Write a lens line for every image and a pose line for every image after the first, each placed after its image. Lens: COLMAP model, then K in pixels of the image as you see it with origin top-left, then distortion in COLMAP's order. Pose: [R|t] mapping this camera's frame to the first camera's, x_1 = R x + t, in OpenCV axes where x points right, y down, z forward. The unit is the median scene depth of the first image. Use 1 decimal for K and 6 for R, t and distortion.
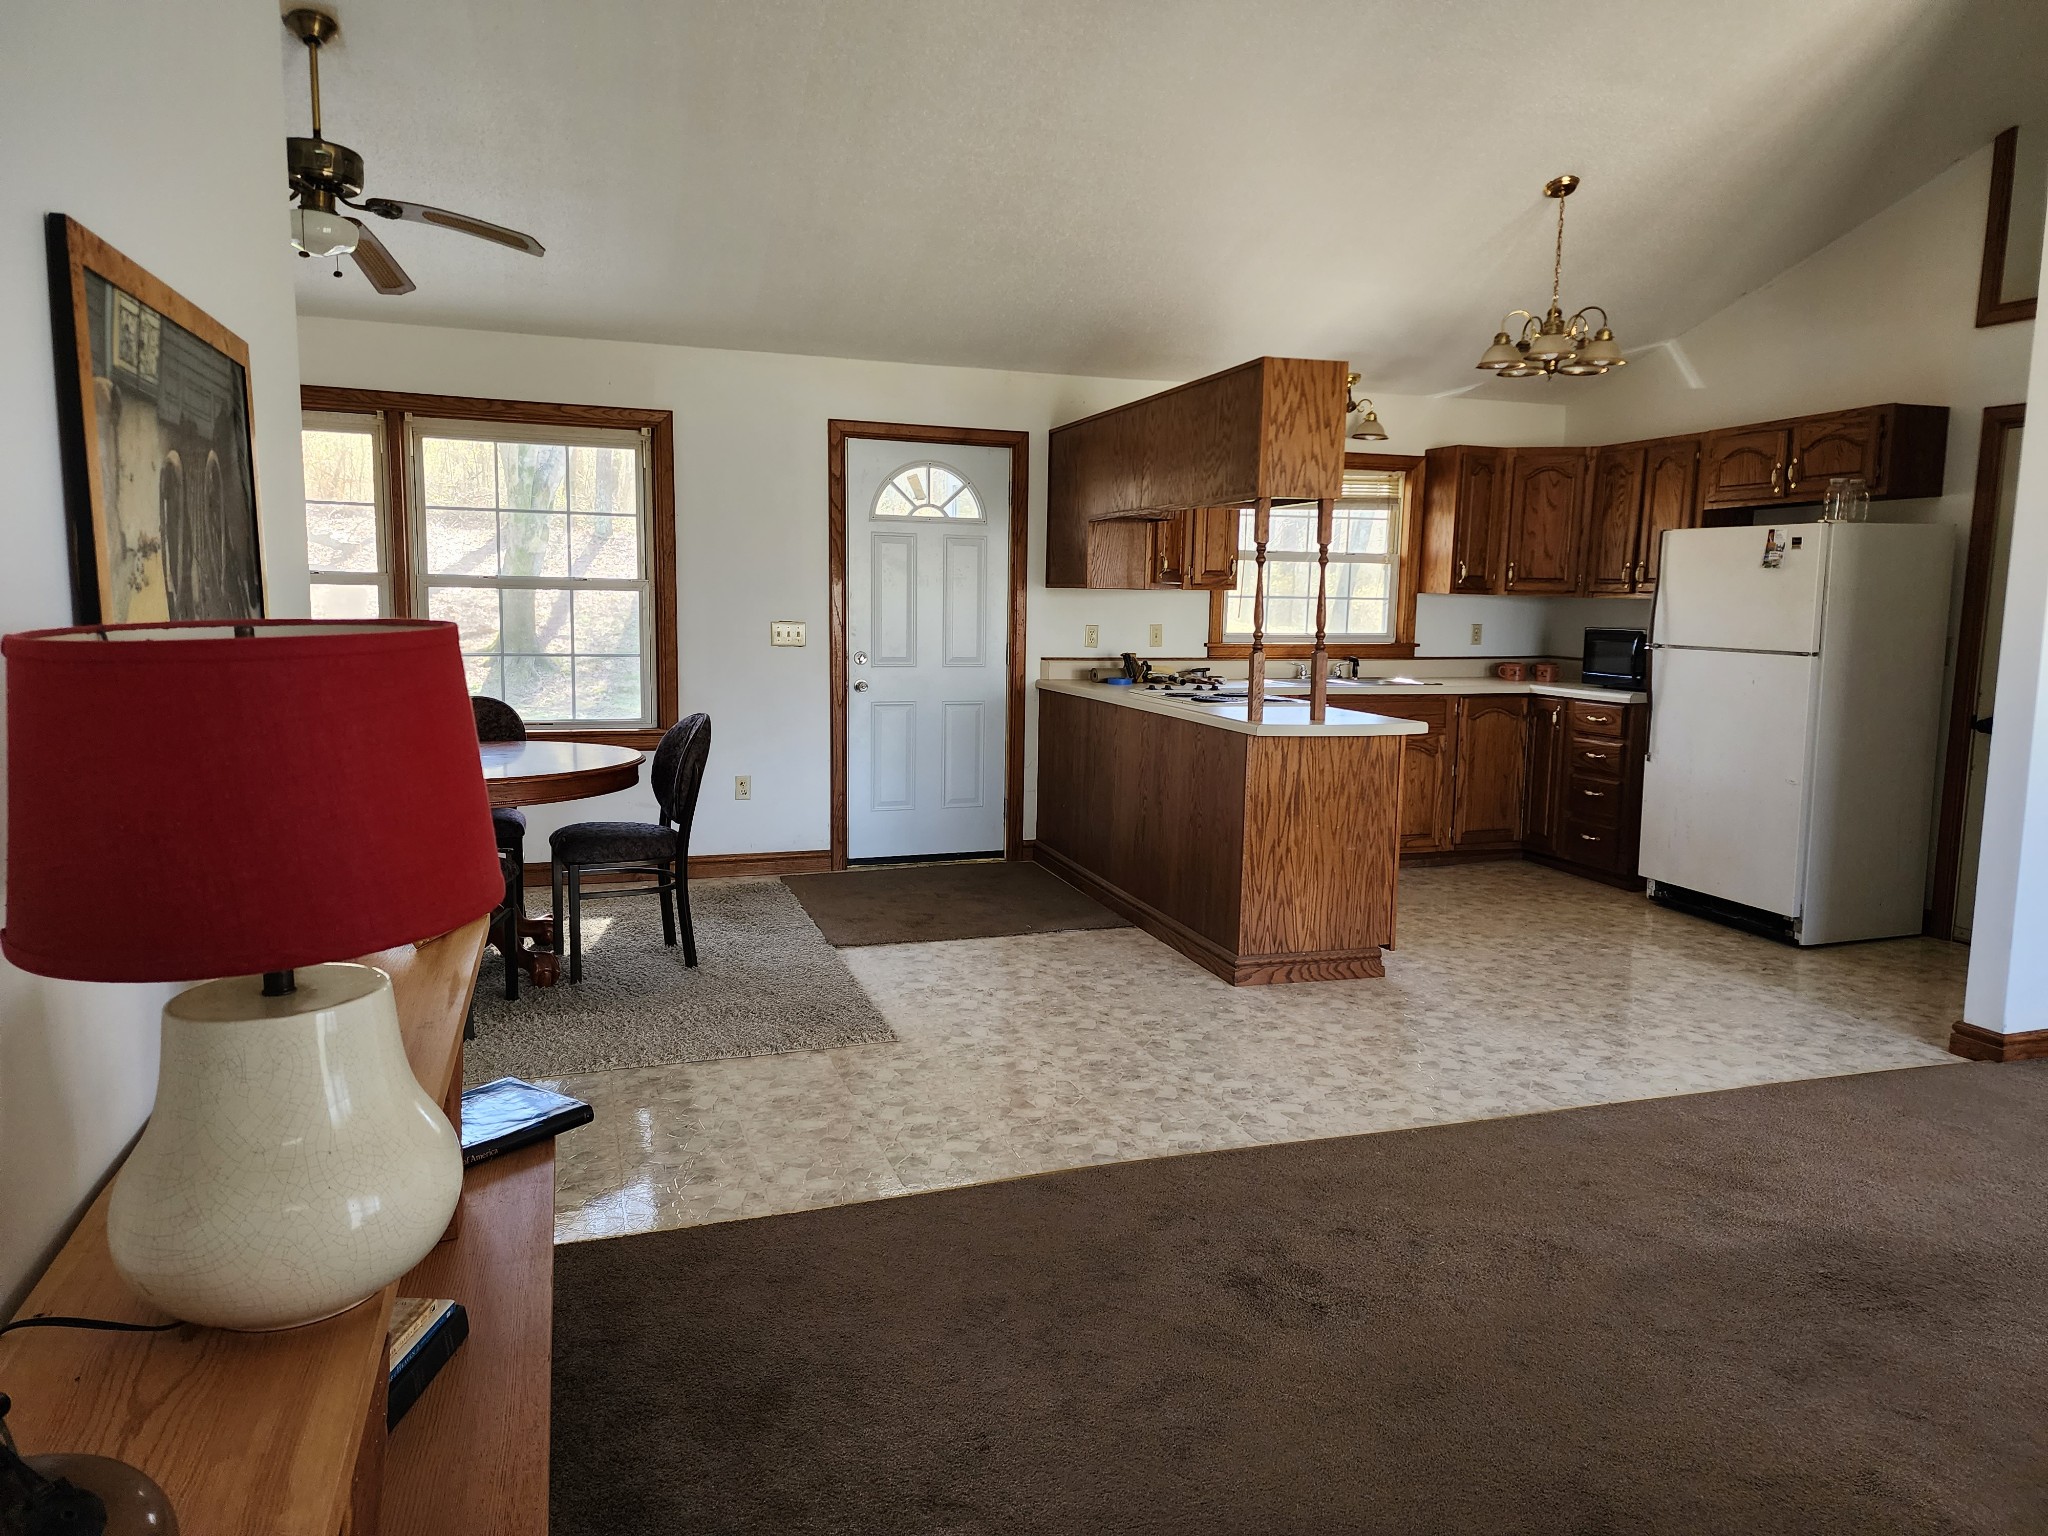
lens RADIAL K [[1417.8, 0, 1015.5], [0, 1417.8, 774.6], [0, 0, 1]] dist [0.080109, -0.062113]
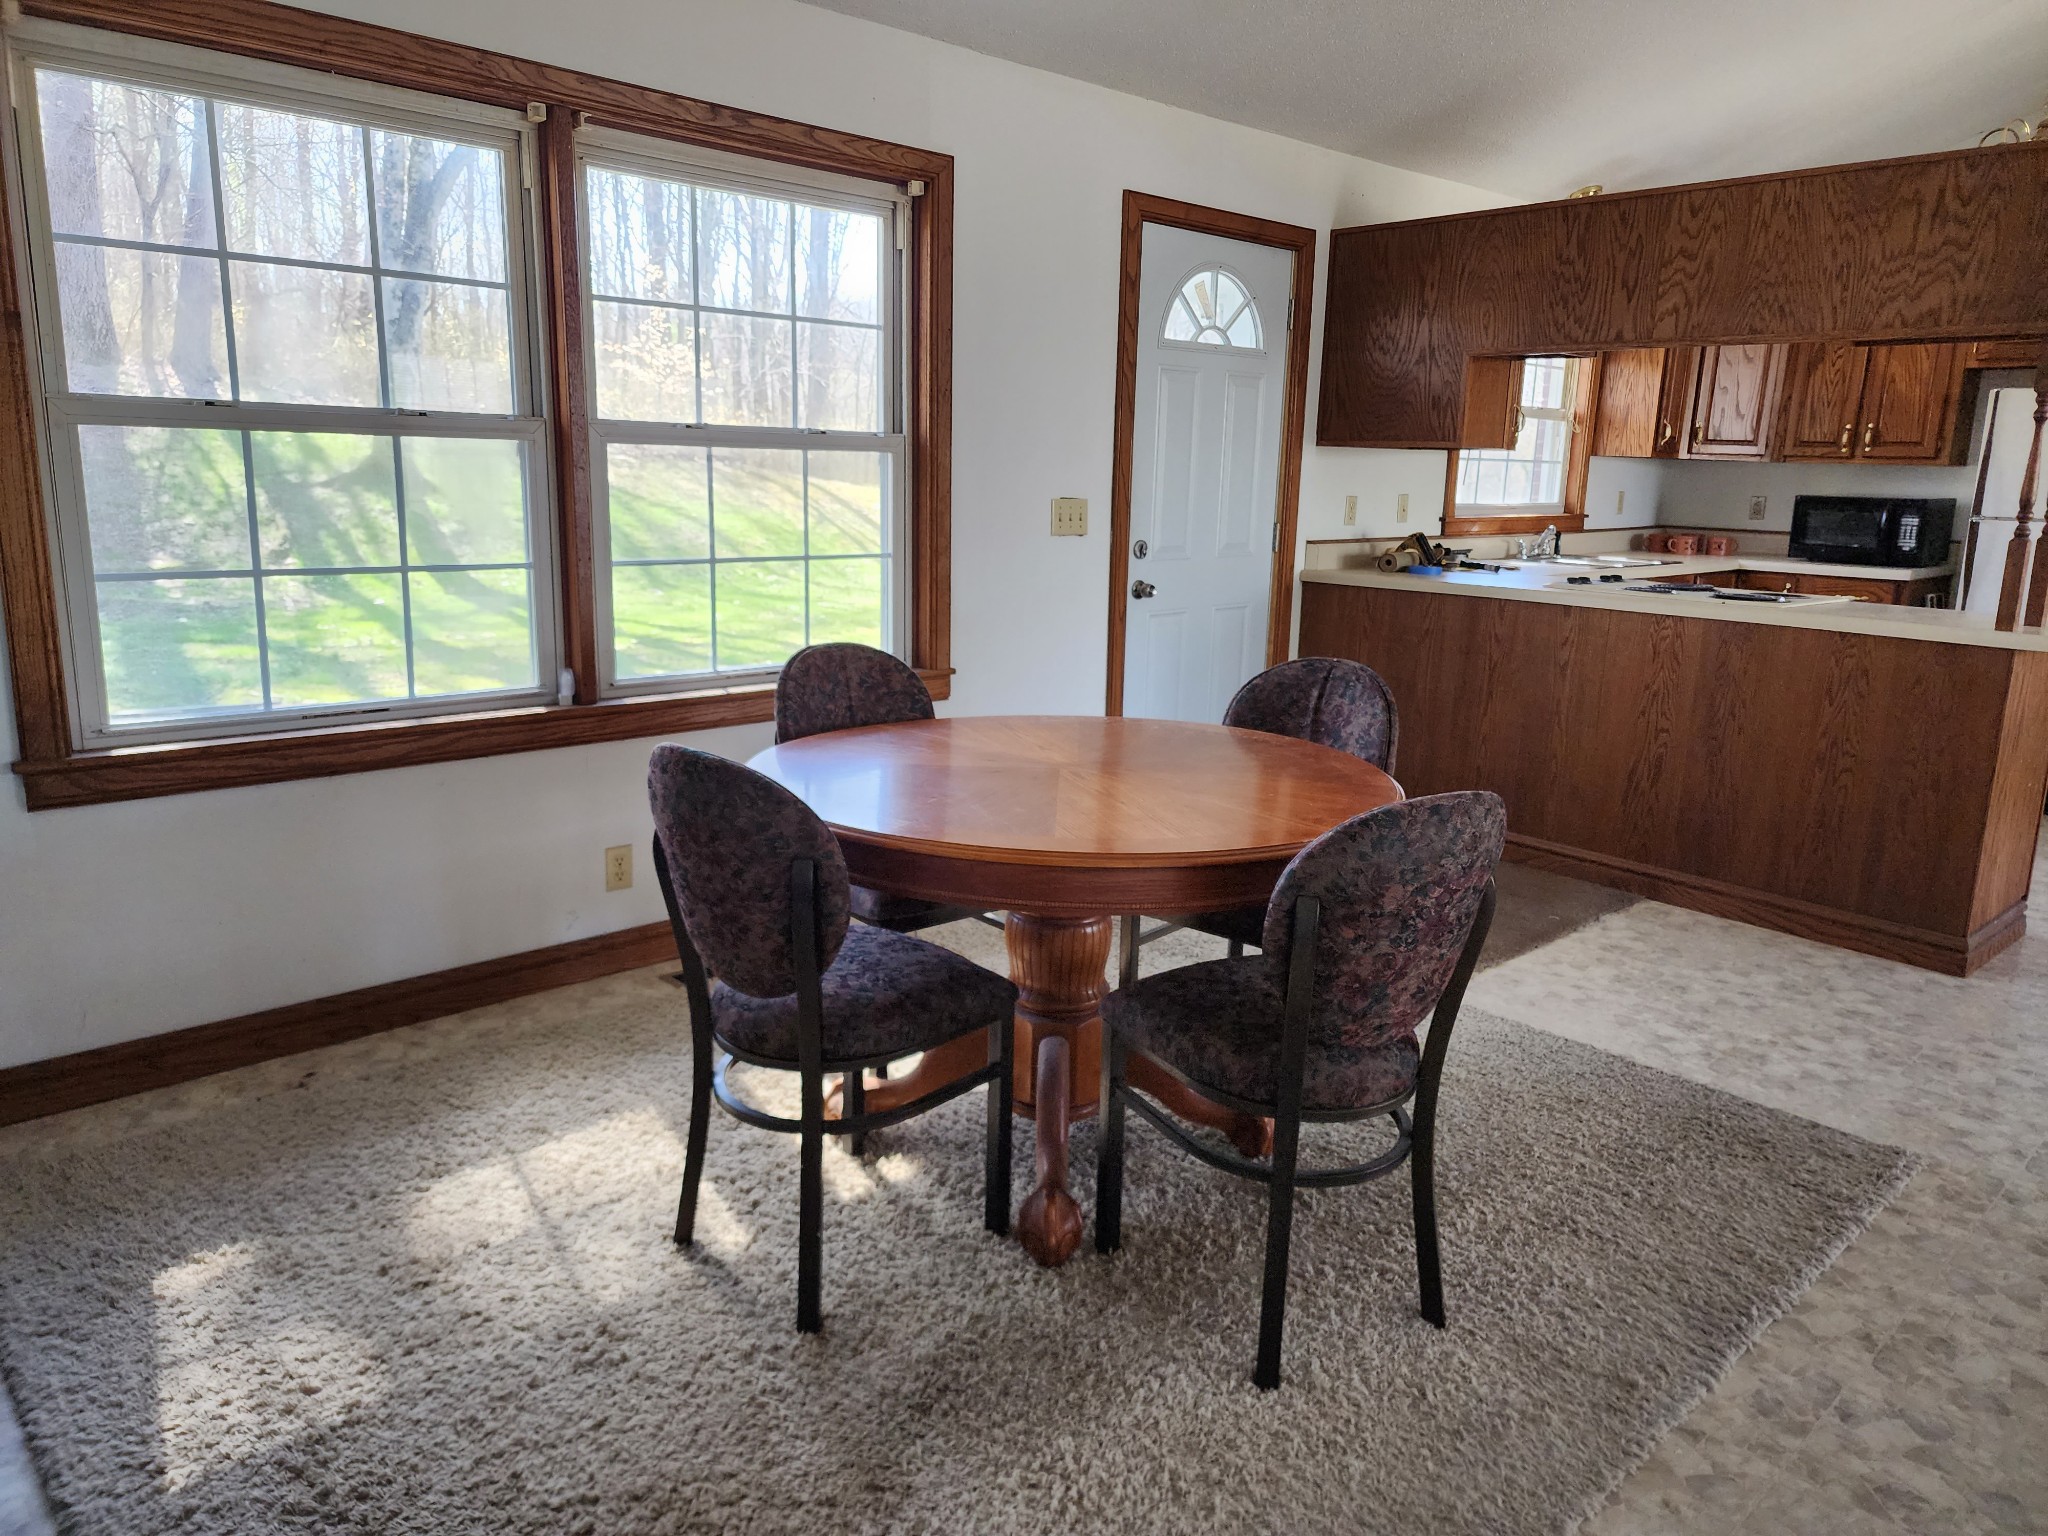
lens RADIAL K [[1417.8, 0, 1002.3], [0, 1417.8, 759.9], [0, 0, 1]] dist [0.080109, -0.062113]
pose [[0.901150, -0.085094, 0.425074, -0.487891], [0.043495, 0.993345, 0.106645, -0.057666], [-0.431320, -0.077614, 0.898854, 0.398398]]
